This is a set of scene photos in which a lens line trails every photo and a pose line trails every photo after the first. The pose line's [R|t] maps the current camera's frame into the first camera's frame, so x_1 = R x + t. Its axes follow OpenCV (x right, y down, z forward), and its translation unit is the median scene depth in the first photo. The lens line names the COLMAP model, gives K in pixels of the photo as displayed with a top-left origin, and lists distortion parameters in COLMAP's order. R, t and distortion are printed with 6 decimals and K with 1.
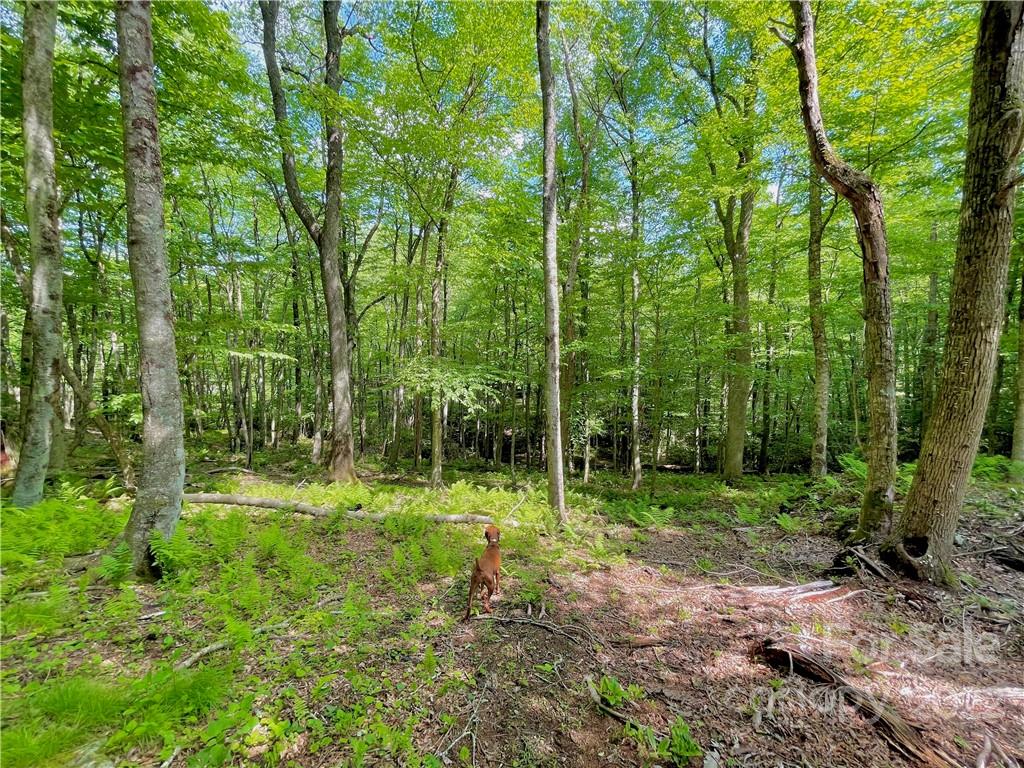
lens RADIAL K [[405.5, 0, 508.6], [0, 405.5, 386.4], [0, 0, 1]] dist [-0.003815, -0.000112]
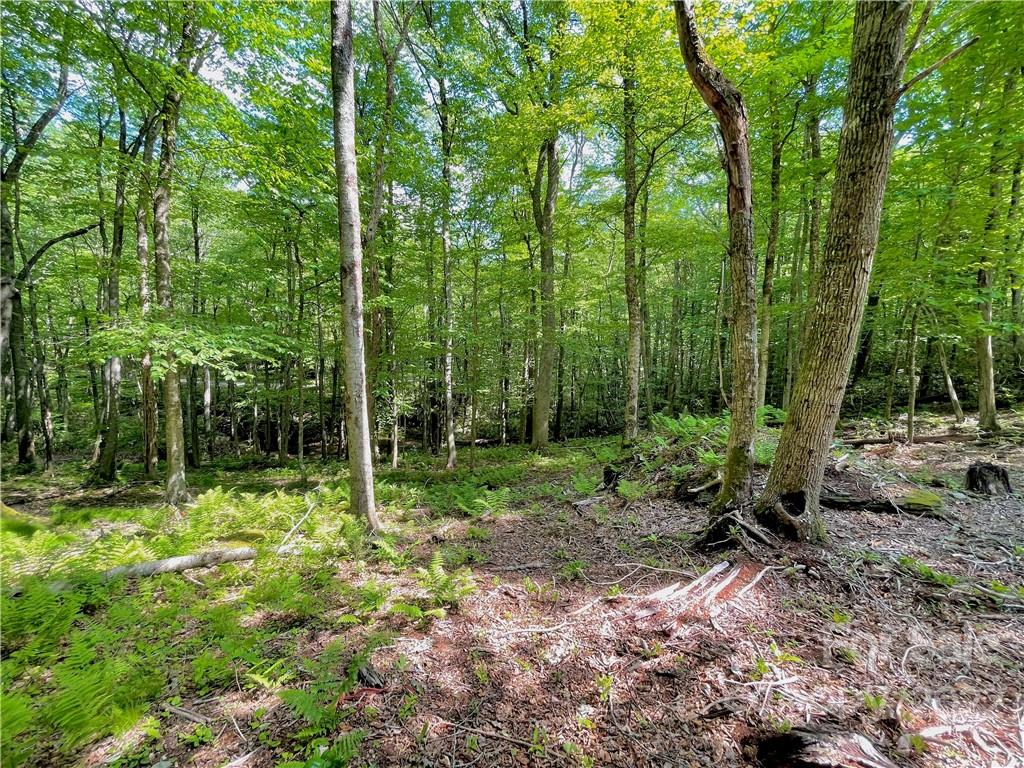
lens RADIAL K [[405.5, 0, 508.6], [0, 405.5, 386.4], [0, 0, 1]] dist [-0.003815, -0.000112]
pose [[0.888340, -0.027418, 0.458367, 0.020801], [0.006172, 0.998839, 0.047785, 0.040962], [-0.459145, -0.039620, 0.887477, 0.227428]]
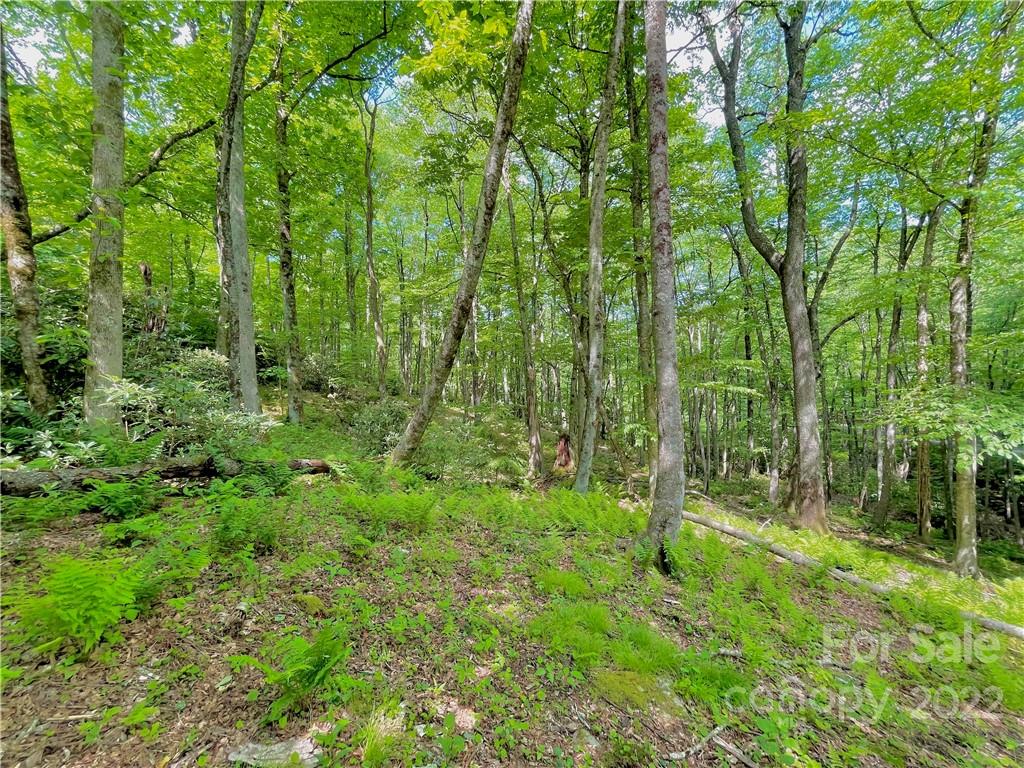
lens RADIAL K [[408.7, 0, 527.7], [0, 408.7, 387.5], [0, 0, 1]] dist [0.000617, 0.000202]
pose [[0.560085, -0.026829, -0.828001, -0.014224], [-0.036485, 0.997707, -0.057007, -0.006114], [0.827631, 0.062138, 0.557822, -0.043881]]
